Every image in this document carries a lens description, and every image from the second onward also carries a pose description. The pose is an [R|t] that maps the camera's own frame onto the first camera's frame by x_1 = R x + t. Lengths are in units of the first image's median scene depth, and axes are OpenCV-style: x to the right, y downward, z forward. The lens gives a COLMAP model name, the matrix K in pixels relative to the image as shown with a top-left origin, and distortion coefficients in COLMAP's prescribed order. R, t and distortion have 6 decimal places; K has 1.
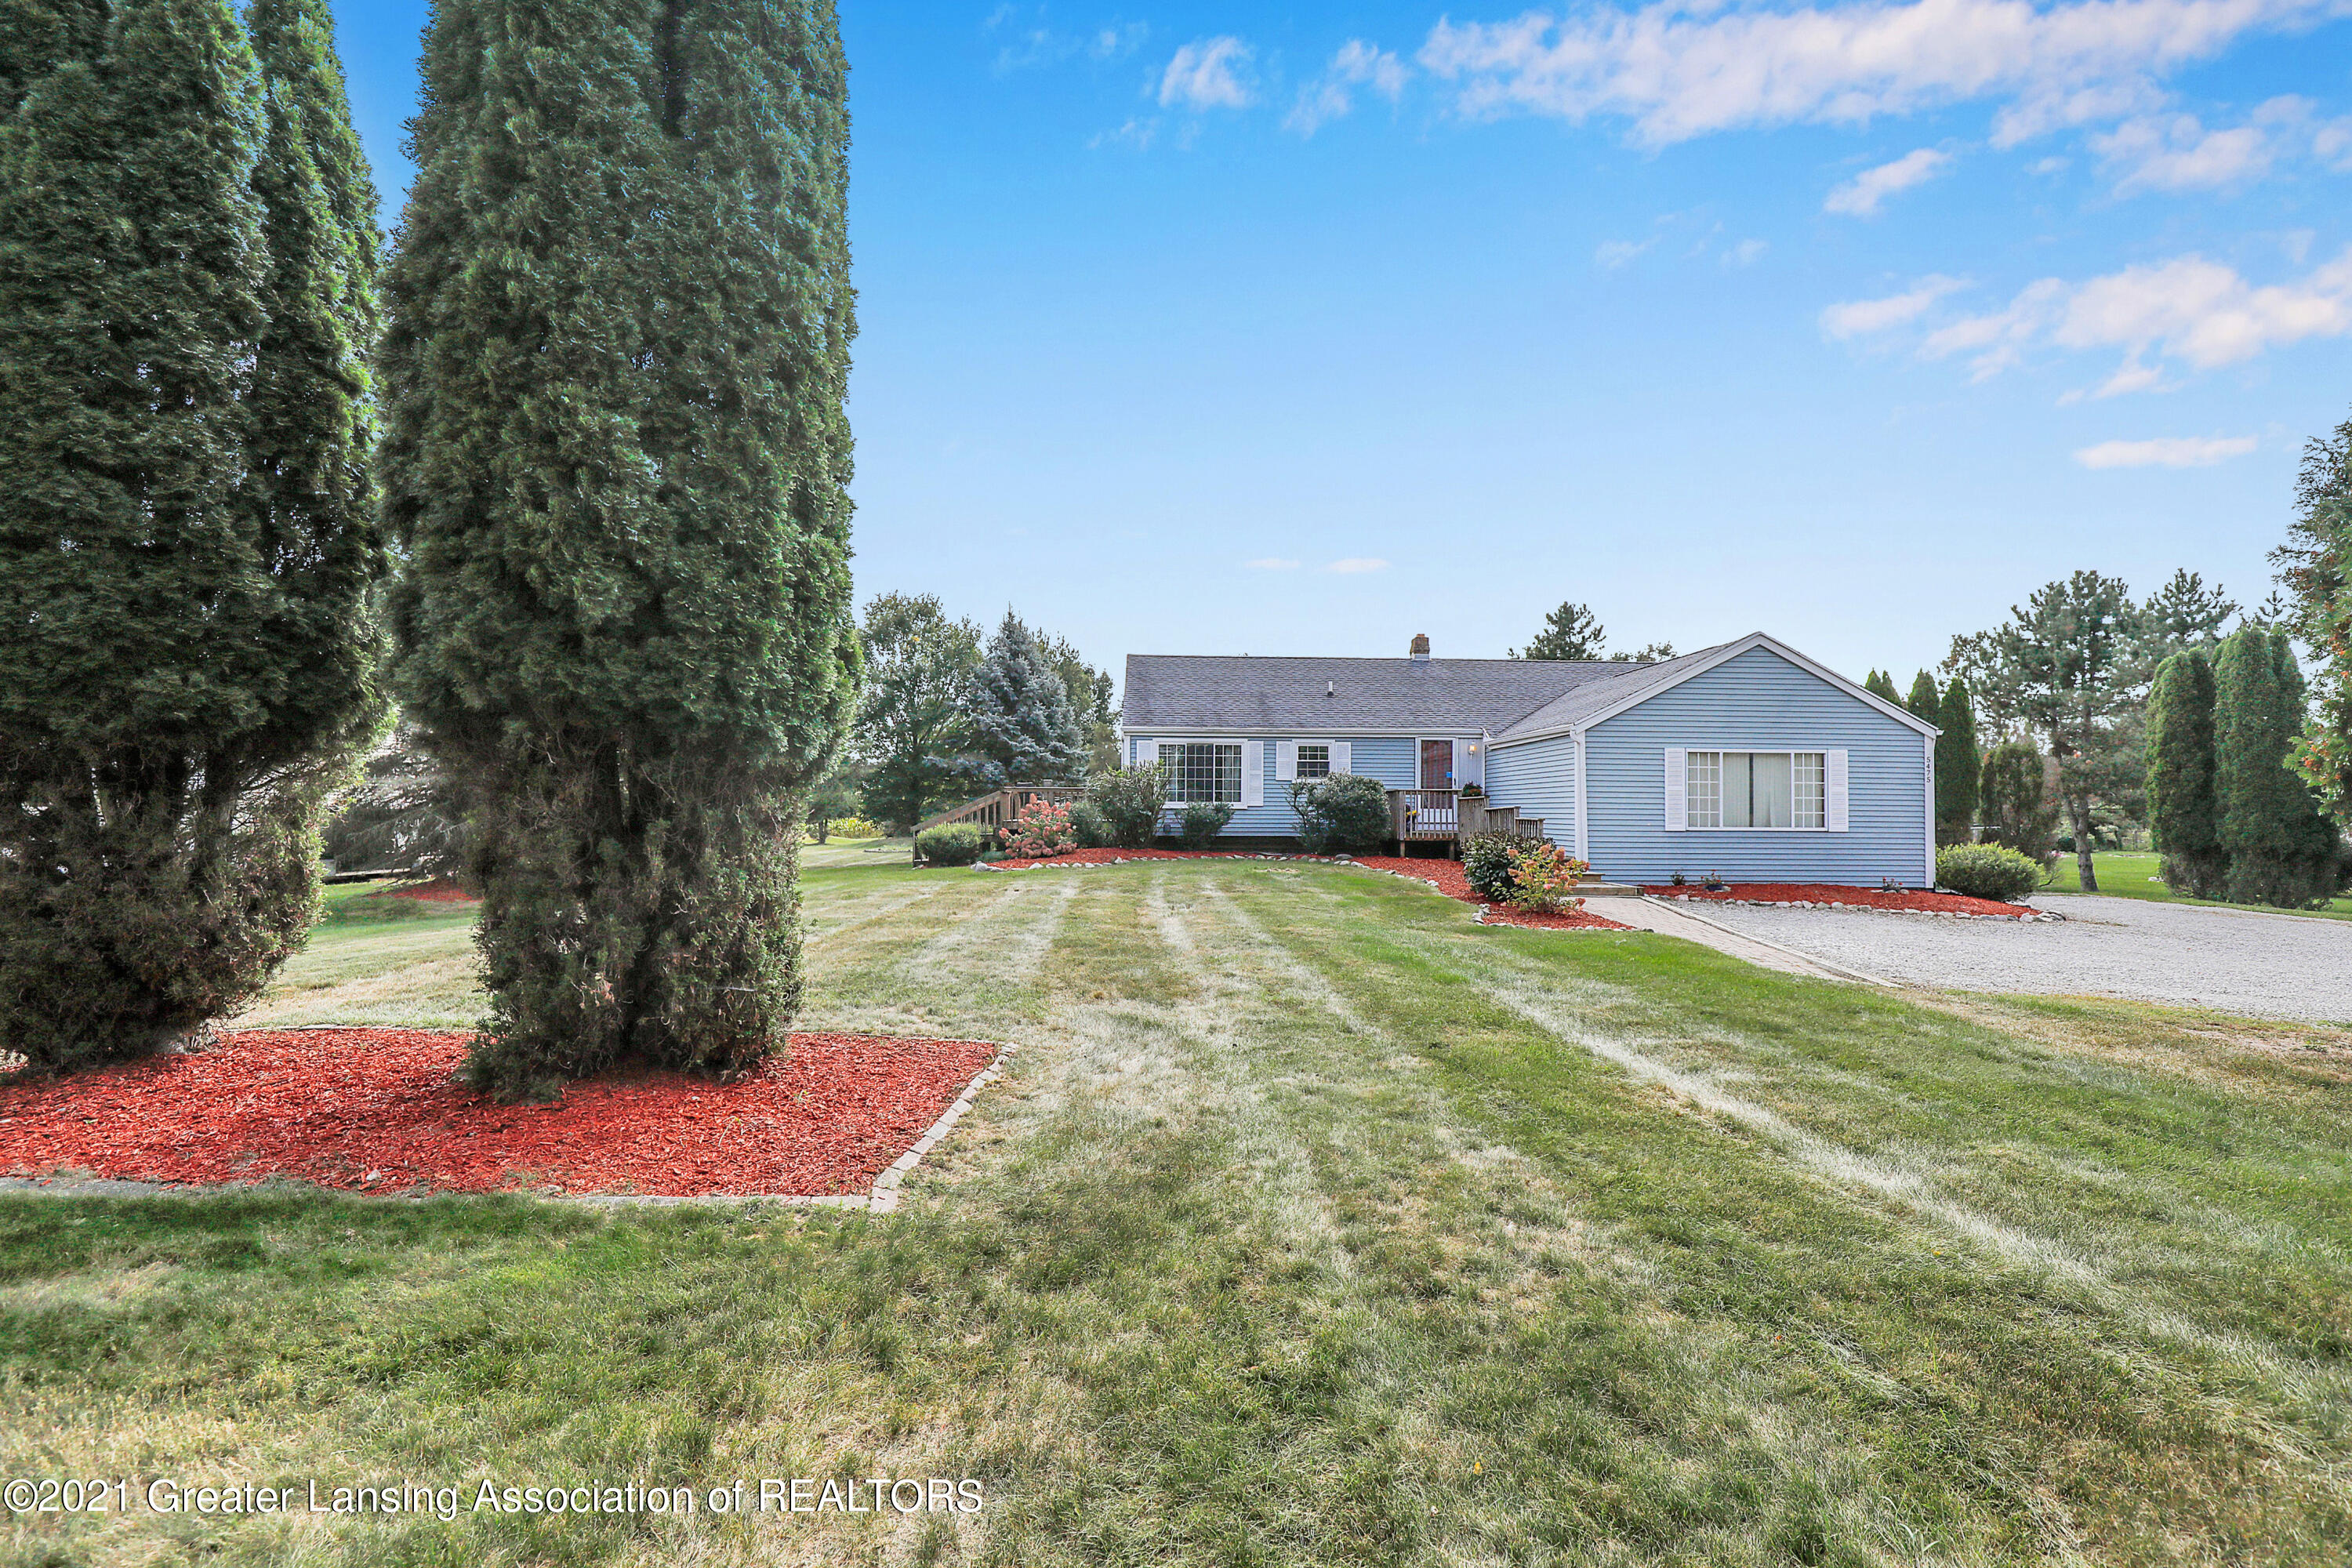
lens RADIAL K [[1117.5, 0, 1168.8], [0, 1117.5, 786.2], [0, 0, 1]] dist [-0.002721, -0.000411]
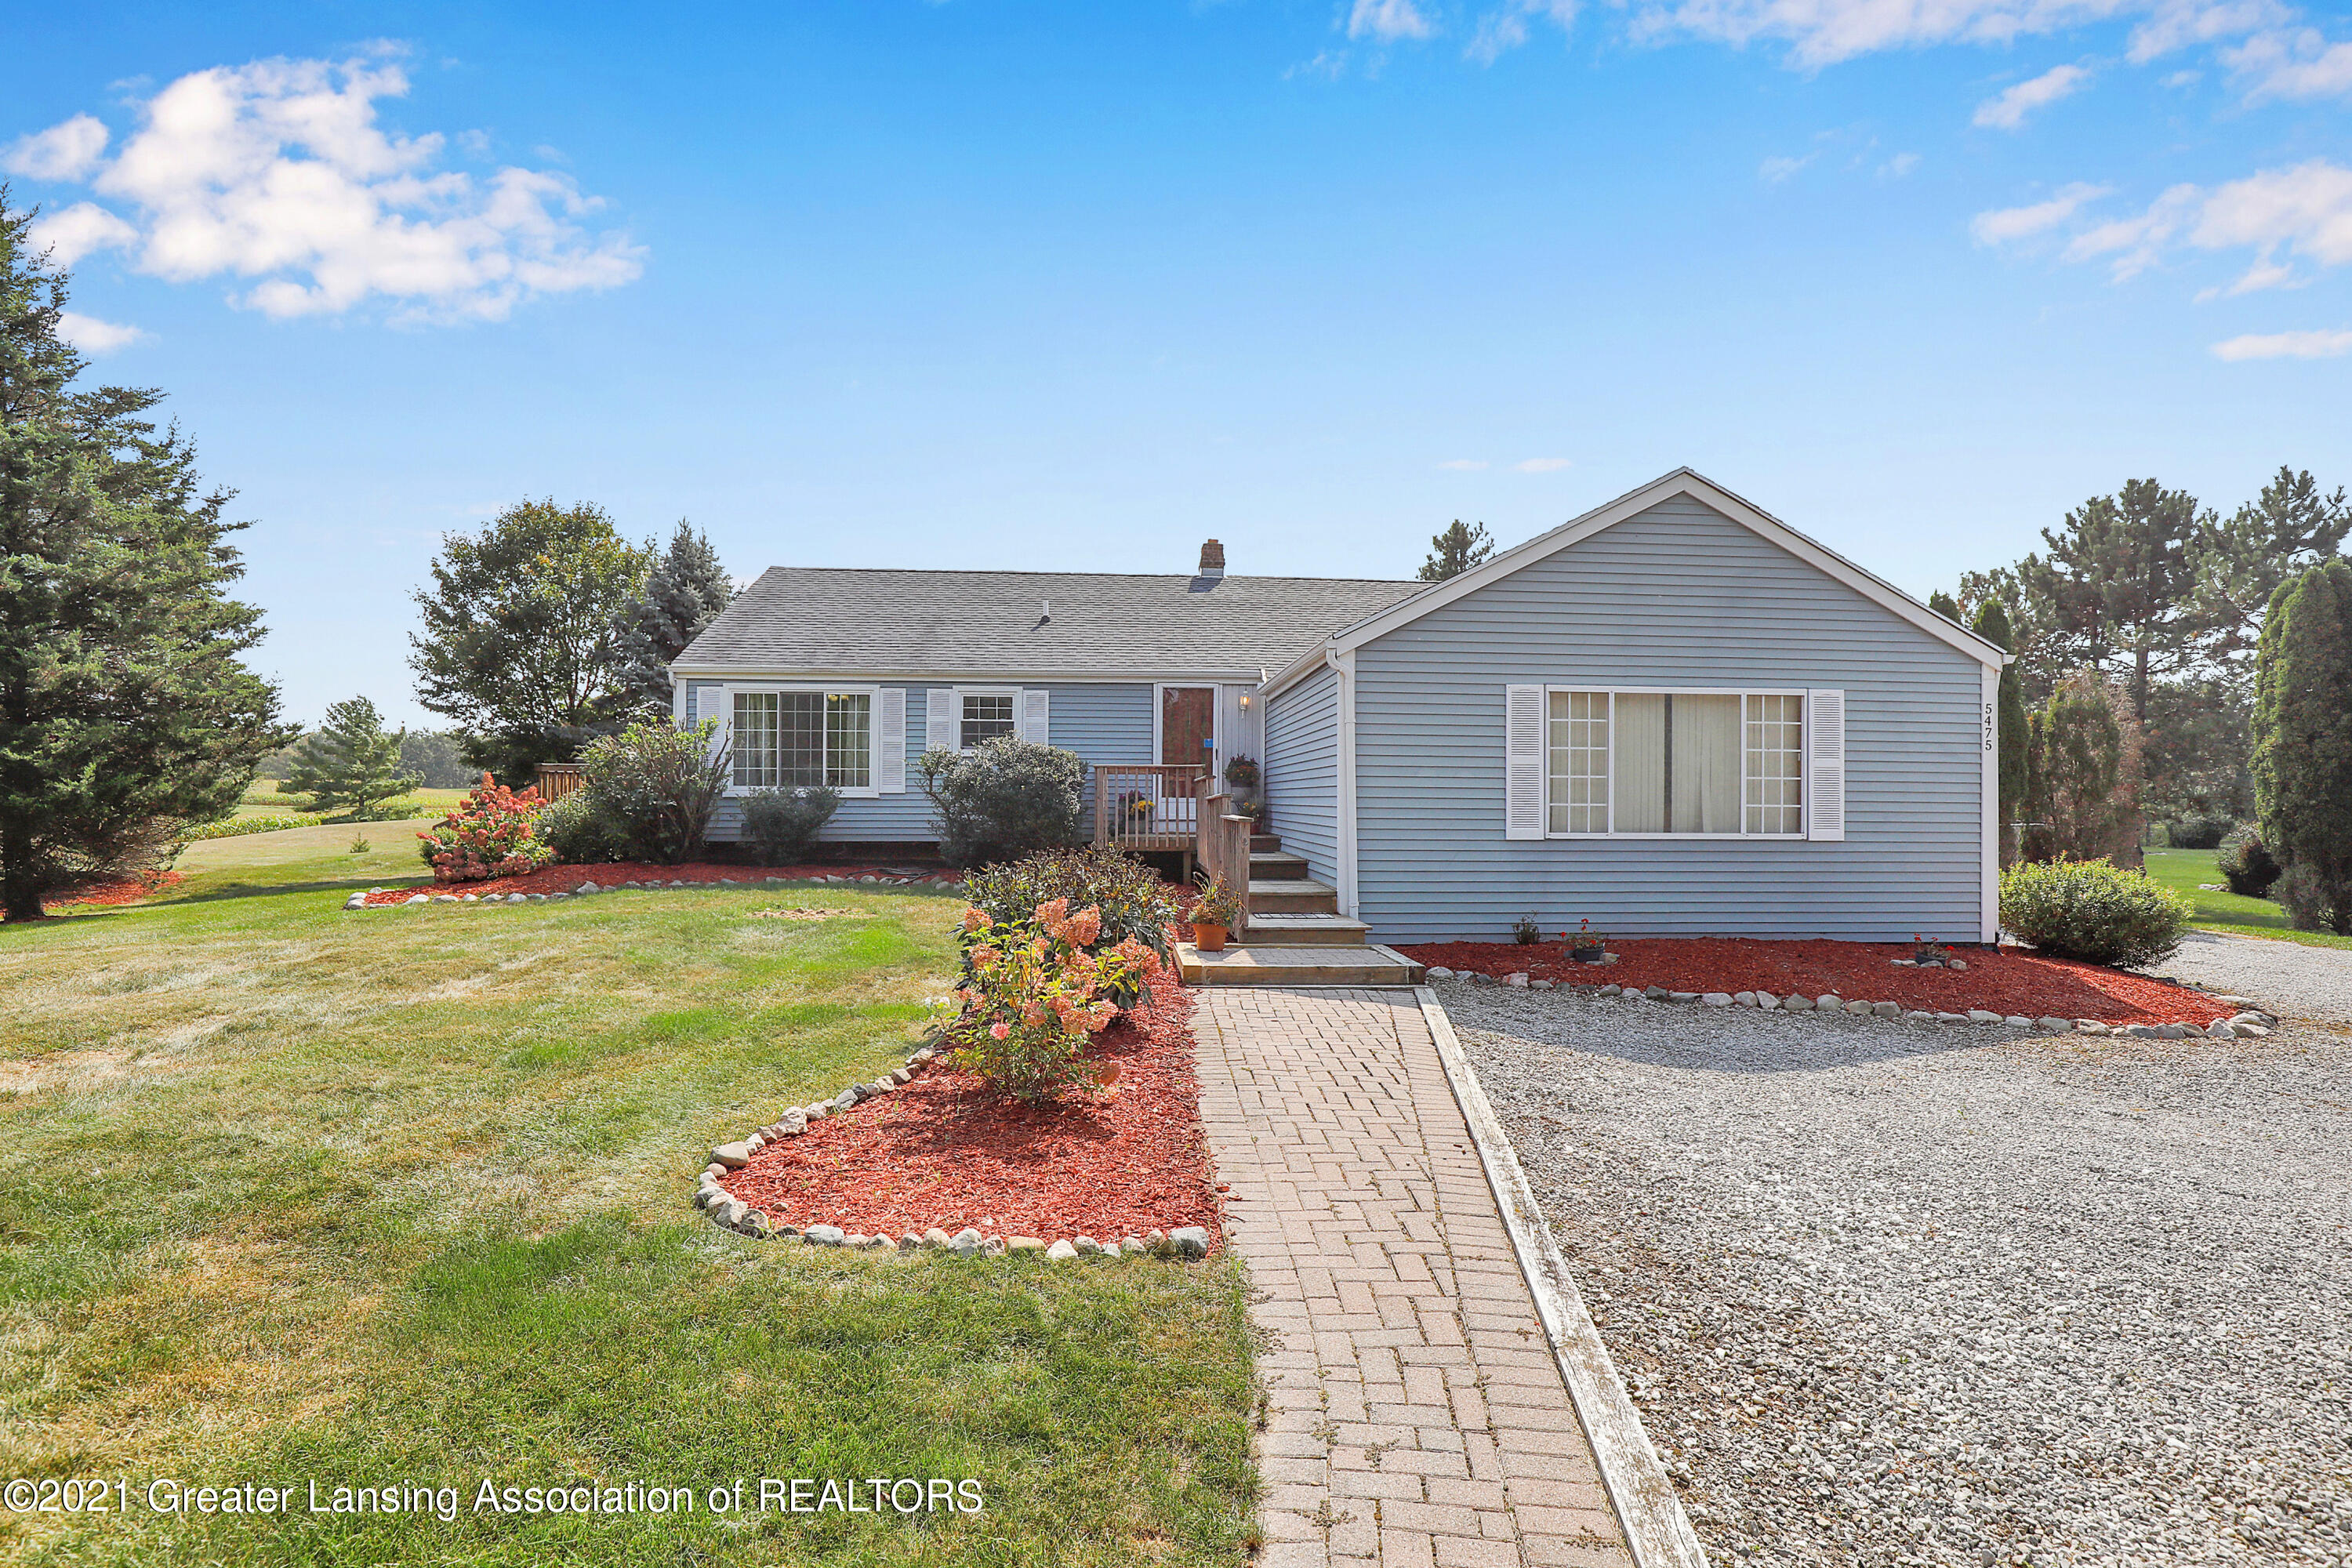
lens RADIAL K [[1117.5, 0, 1183.0], [0, 1117.5, 785.2], [0, 0, 1]] dist [-0.002721, -0.000411]
pose [[0.999515, 0.000680, 0.031148, 0.218341], [-0.001020, 0.999940, 0.010907, 0.006366], [-0.031139, -0.010933, 0.999455, 0.377384]]
